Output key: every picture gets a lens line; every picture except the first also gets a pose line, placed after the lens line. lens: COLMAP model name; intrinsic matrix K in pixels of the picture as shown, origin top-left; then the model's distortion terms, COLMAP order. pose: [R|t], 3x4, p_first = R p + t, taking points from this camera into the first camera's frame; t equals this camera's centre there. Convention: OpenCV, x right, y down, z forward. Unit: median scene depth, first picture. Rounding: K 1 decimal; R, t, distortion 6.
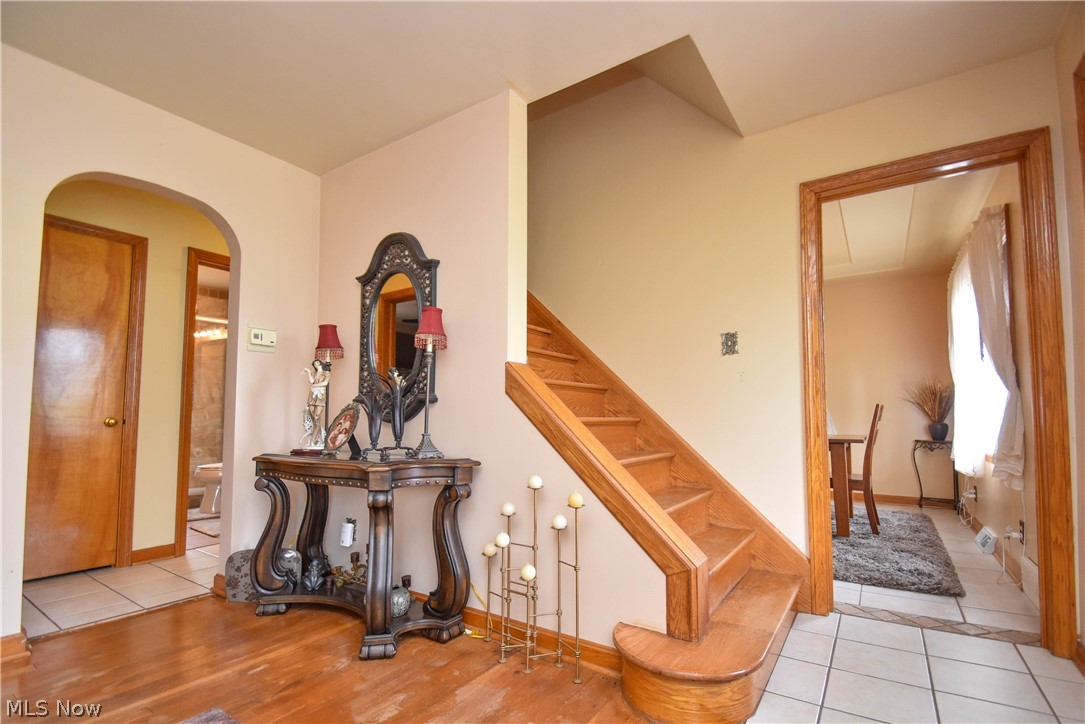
lens RADIAL K [[481.7, 0, 546.9], [0, 481.7, 386.6], [0, 0, 1]] dist [0.014985, -0.016732]
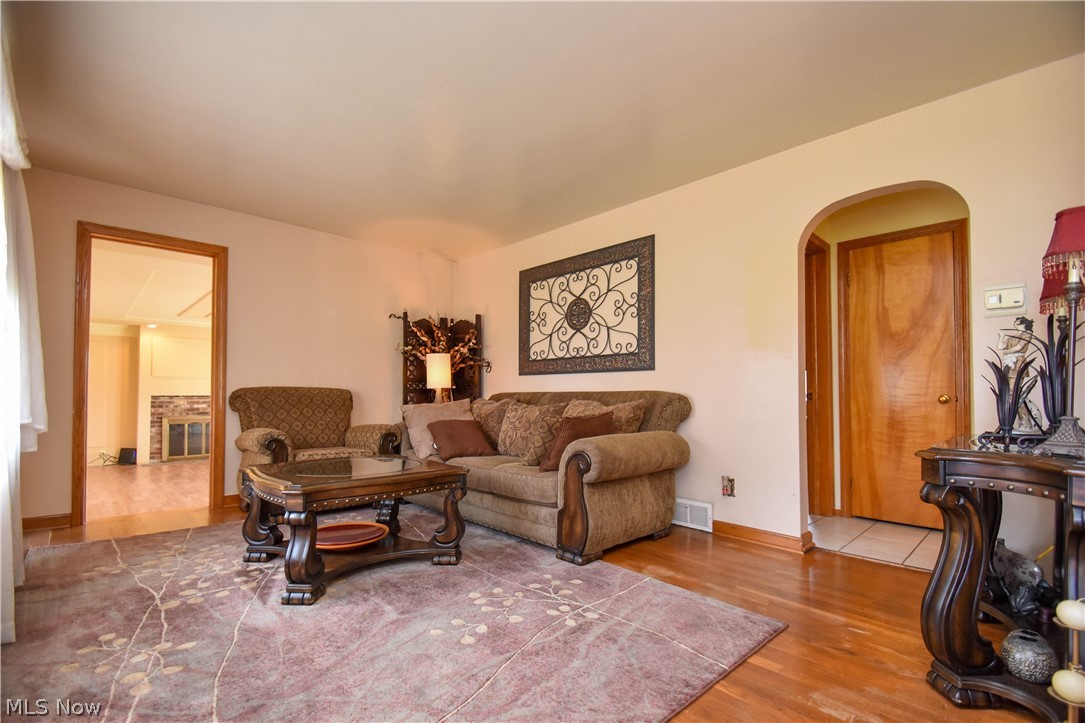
lens RADIAL K [[481.7, 0, 548.4], [0, 481.7, 389.9], [0, 0, 1]] dist [0.014985, -0.016732]
pose [[-0.203707, -0.013558, -0.978938, 0.367126], [0.051670, 0.998362, -0.024579, 0.033704], [0.977667, -0.055588, -0.202673, 0.370473]]
